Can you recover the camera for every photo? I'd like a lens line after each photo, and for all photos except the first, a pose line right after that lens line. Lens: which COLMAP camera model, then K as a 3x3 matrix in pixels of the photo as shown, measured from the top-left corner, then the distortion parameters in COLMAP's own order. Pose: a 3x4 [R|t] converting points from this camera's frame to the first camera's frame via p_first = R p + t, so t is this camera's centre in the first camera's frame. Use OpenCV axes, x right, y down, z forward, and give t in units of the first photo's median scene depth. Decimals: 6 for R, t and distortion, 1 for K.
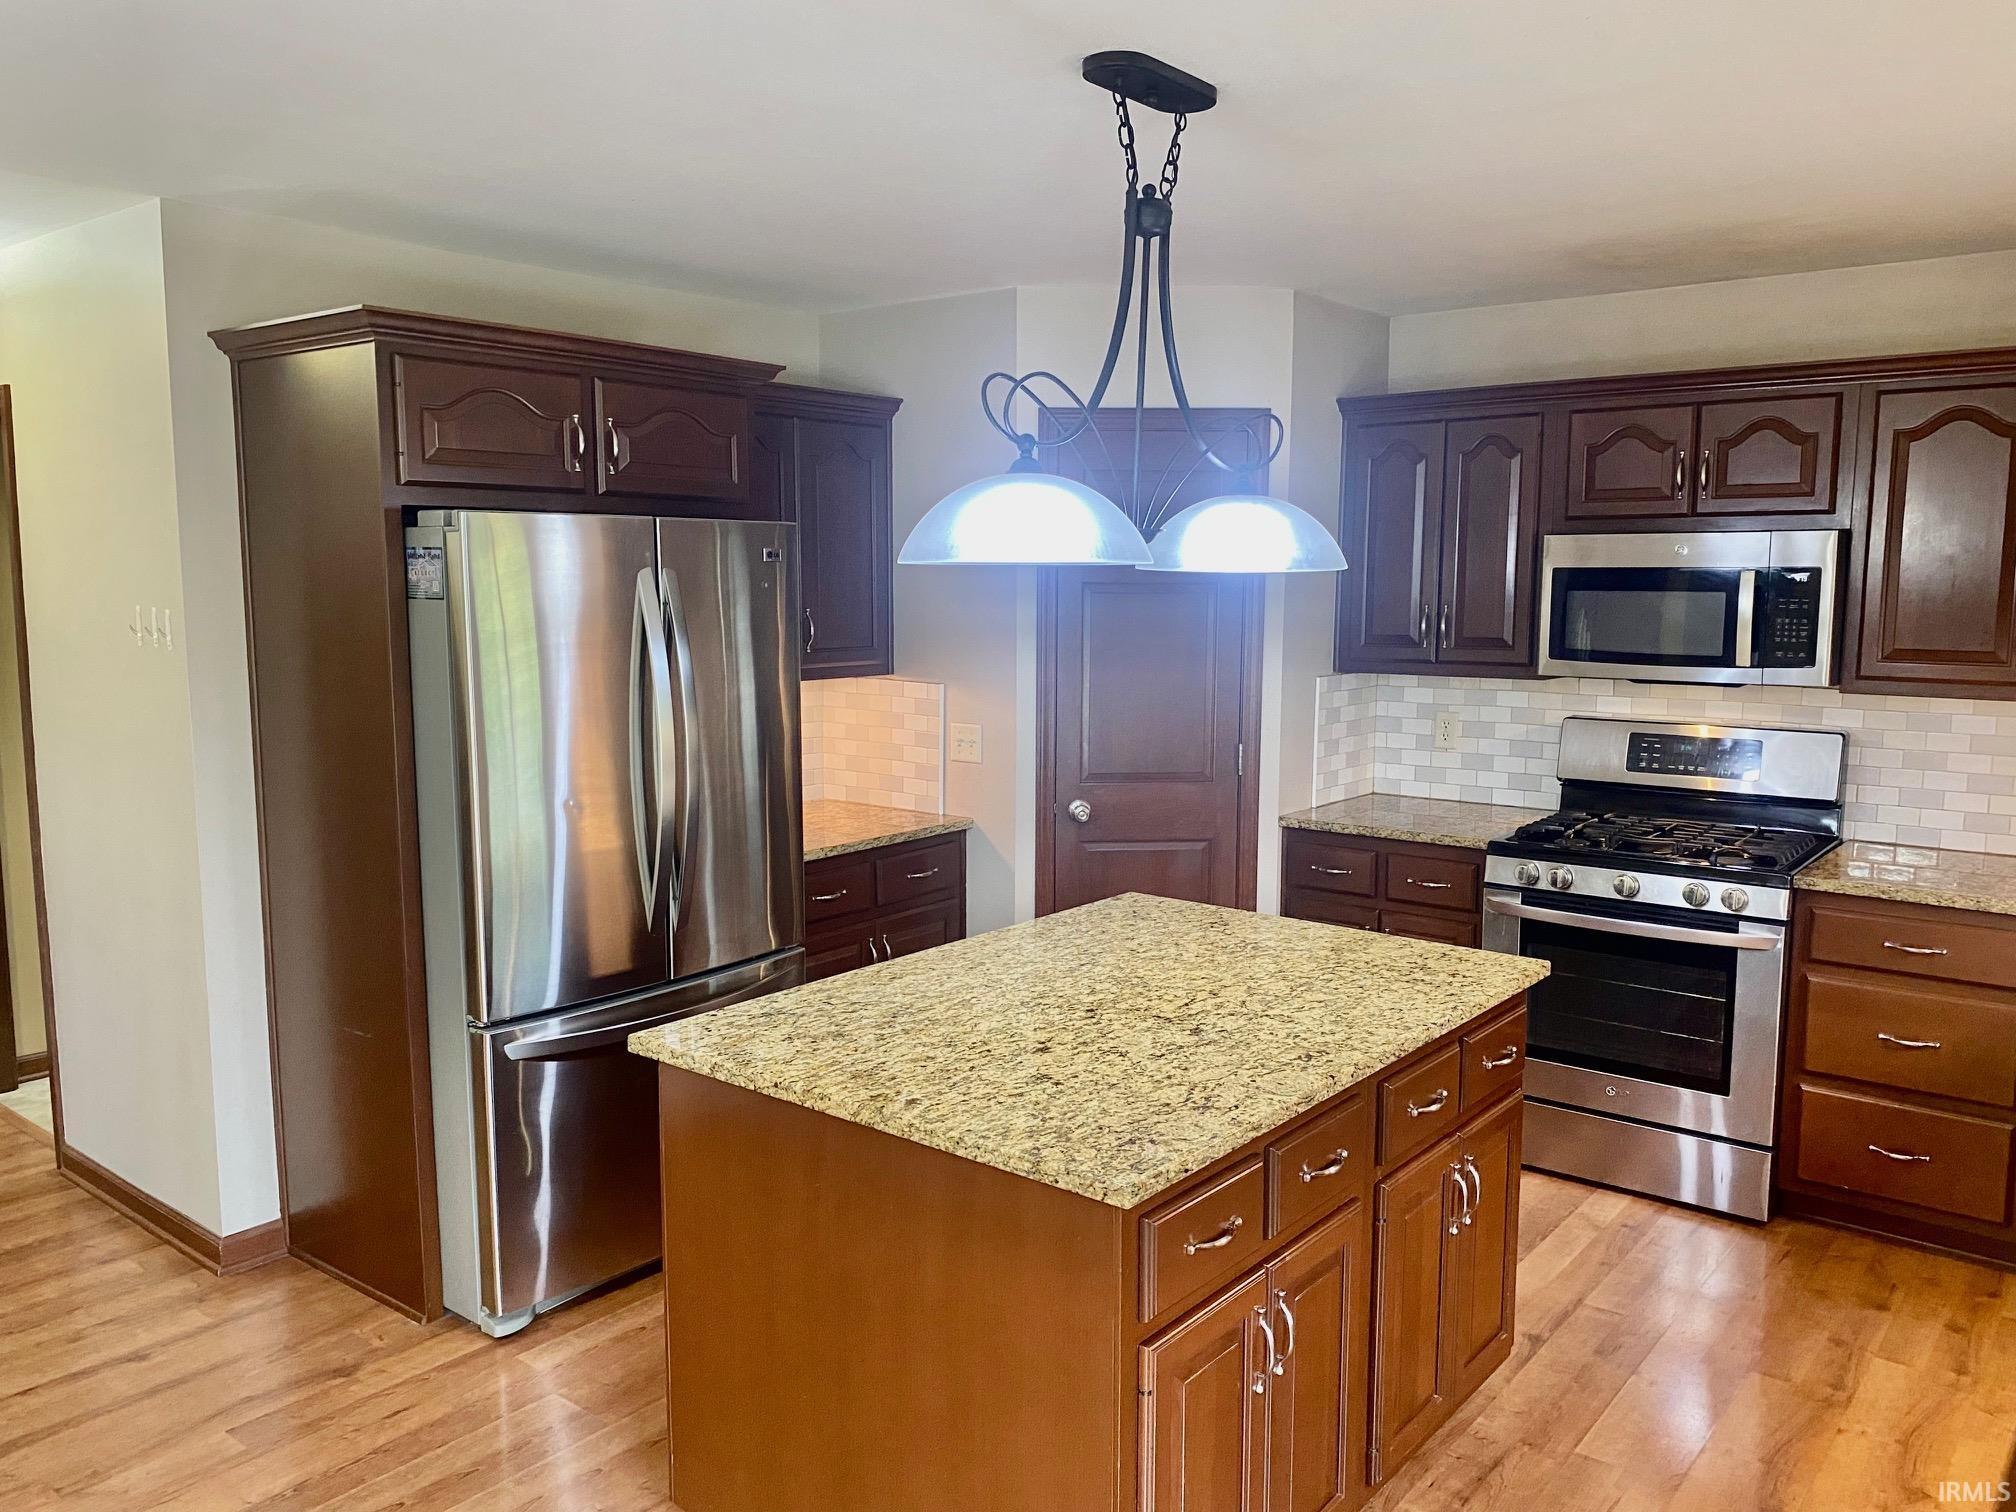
lens RADIAL K [[1540.2, 0, 1017.2], [0, 1540.2, 746.2], [0, 0, 1]] dist [0.010155, -0.009931]
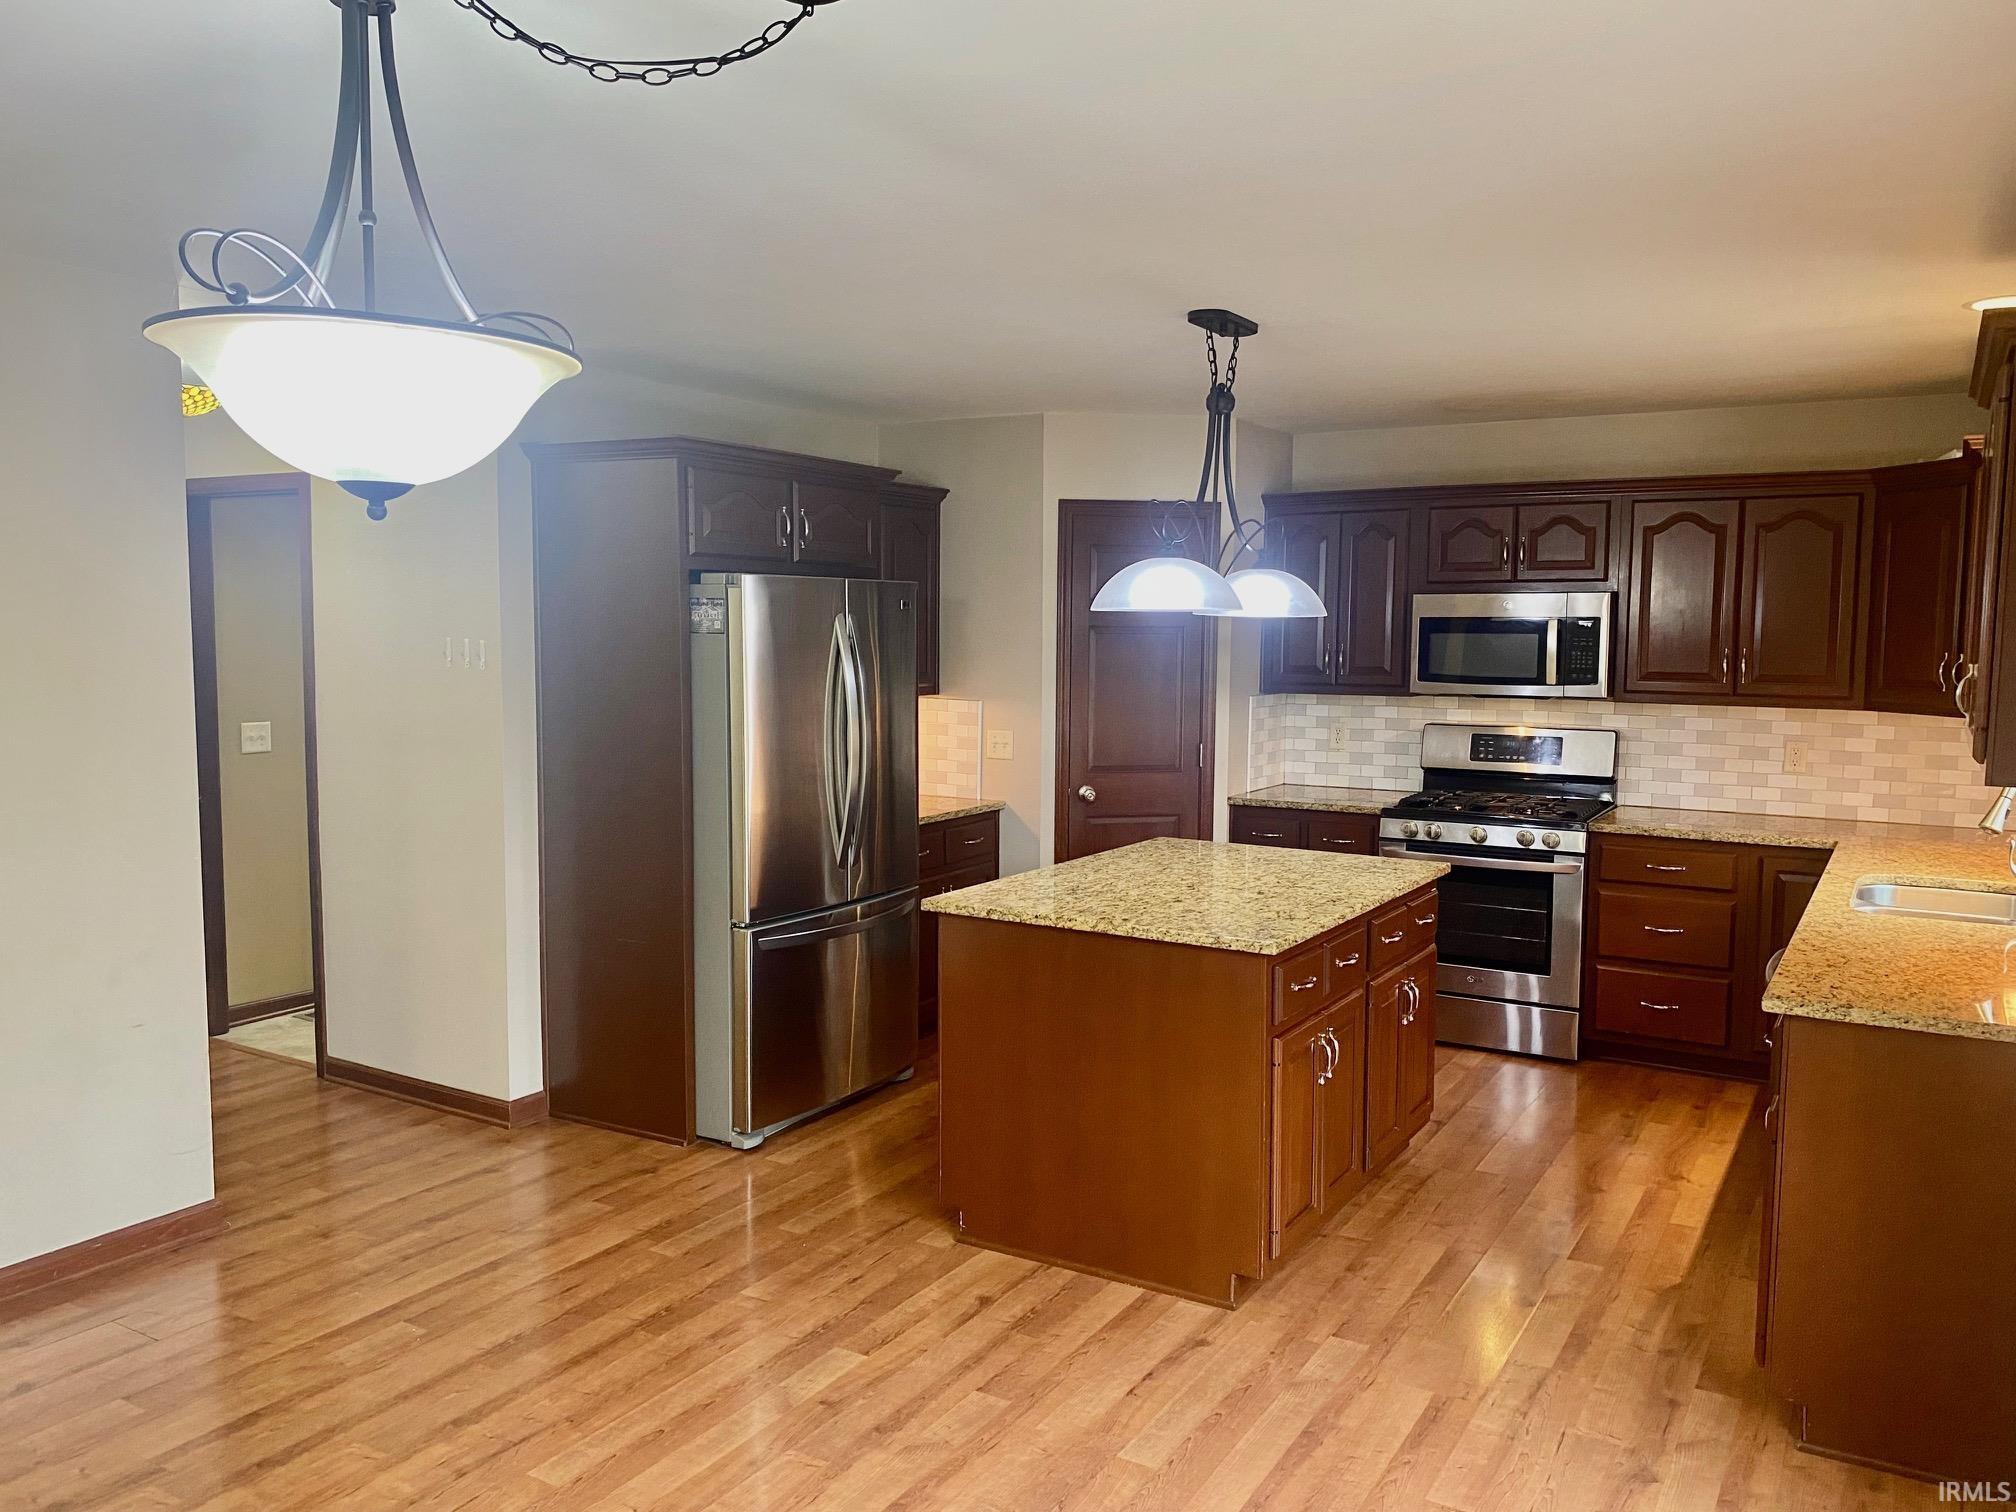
lens RADIAL K [[1540.2, 0, 1013.2], [0, 1540.2, 738.7], [0, 0, 1]] dist [0.010155, -0.009931]
pose [[0.991273, -0.006059, 0.131682, -0.240595], [0.011250, 0.999187, -0.038713, 0.053776], [-0.131341, 0.039857, 0.990536, -0.401284]]
